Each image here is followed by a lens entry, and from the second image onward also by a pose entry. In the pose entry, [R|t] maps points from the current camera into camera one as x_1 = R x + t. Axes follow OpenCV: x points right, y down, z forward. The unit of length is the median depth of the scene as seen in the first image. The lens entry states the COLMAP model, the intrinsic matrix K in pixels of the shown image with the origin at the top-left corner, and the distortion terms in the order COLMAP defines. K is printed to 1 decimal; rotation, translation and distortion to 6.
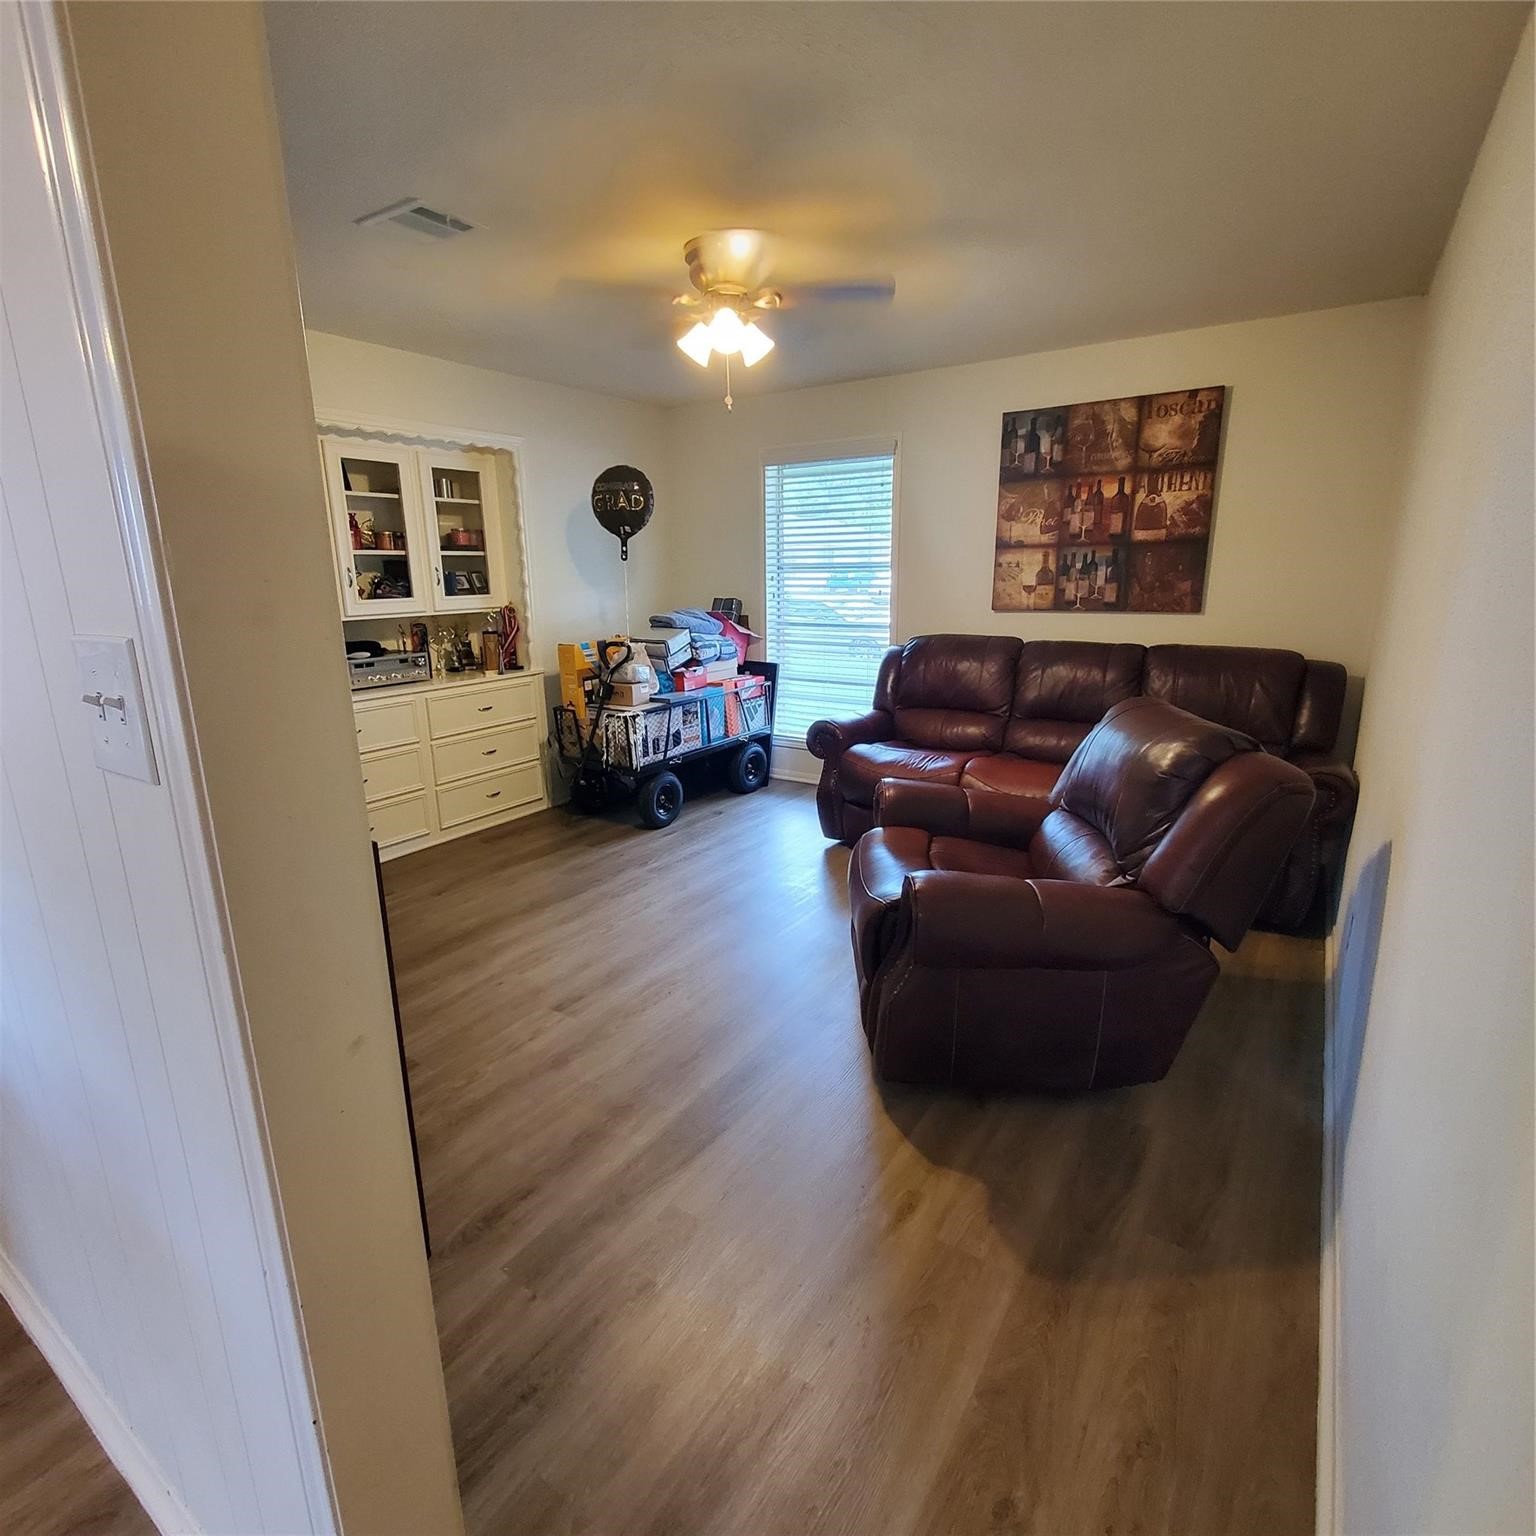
lens RADIAL K [[813.8, 0, 766.2], [0, 813.8, 767.1], [0, 0, 1]] dist [-0.005701, -0.001025]
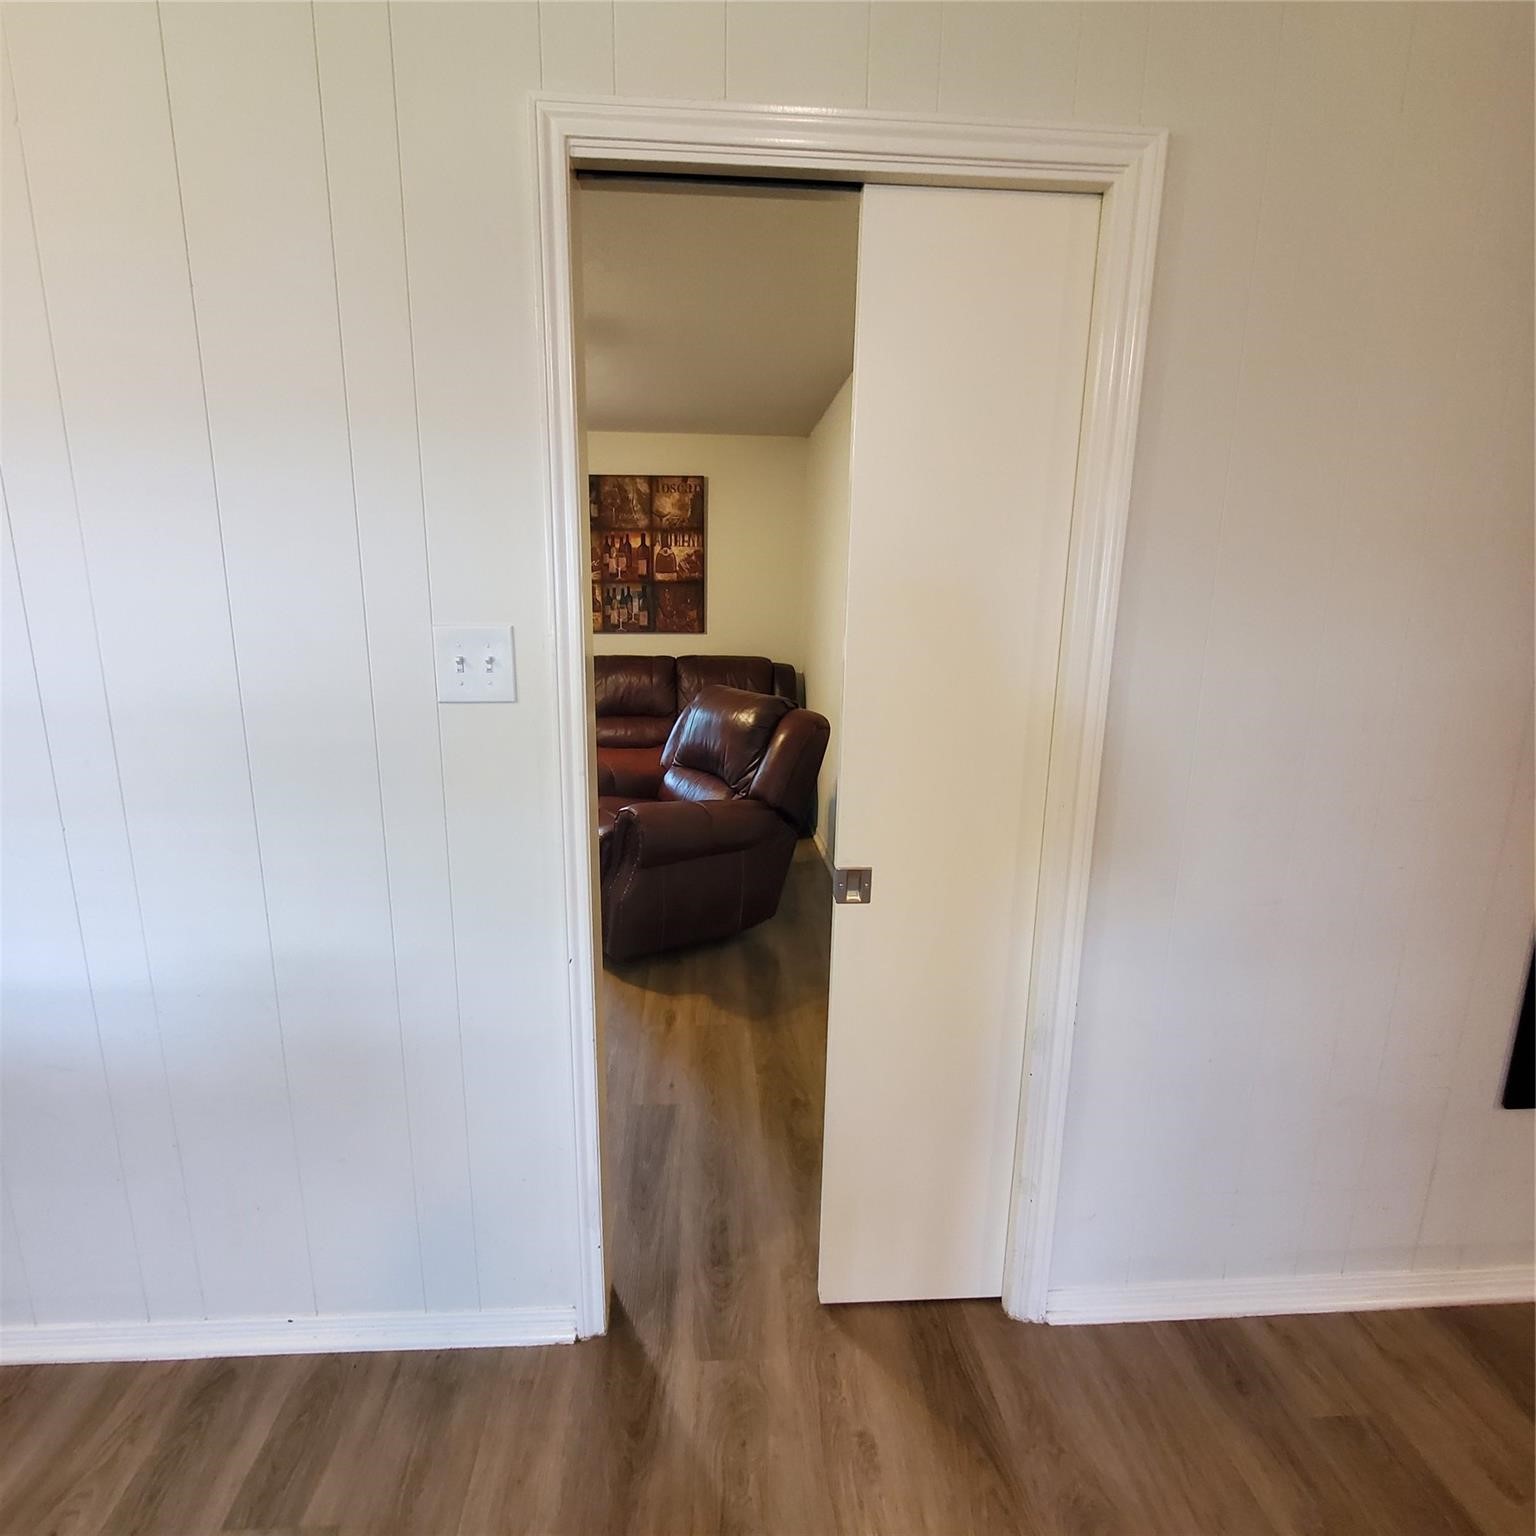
lens RADIAL K [[813.8, 0, 764.5], [0, 813.8, 769.6], [0, 0, 1]] dist [-0.005701, -0.001025]
pose [[0.782253, -0.106566, 0.613778, -0.278731], [0.126128, 0.991948, 0.011476, 0.042643], [-0.610059, 0.068438, 0.789395, -0.164151]]
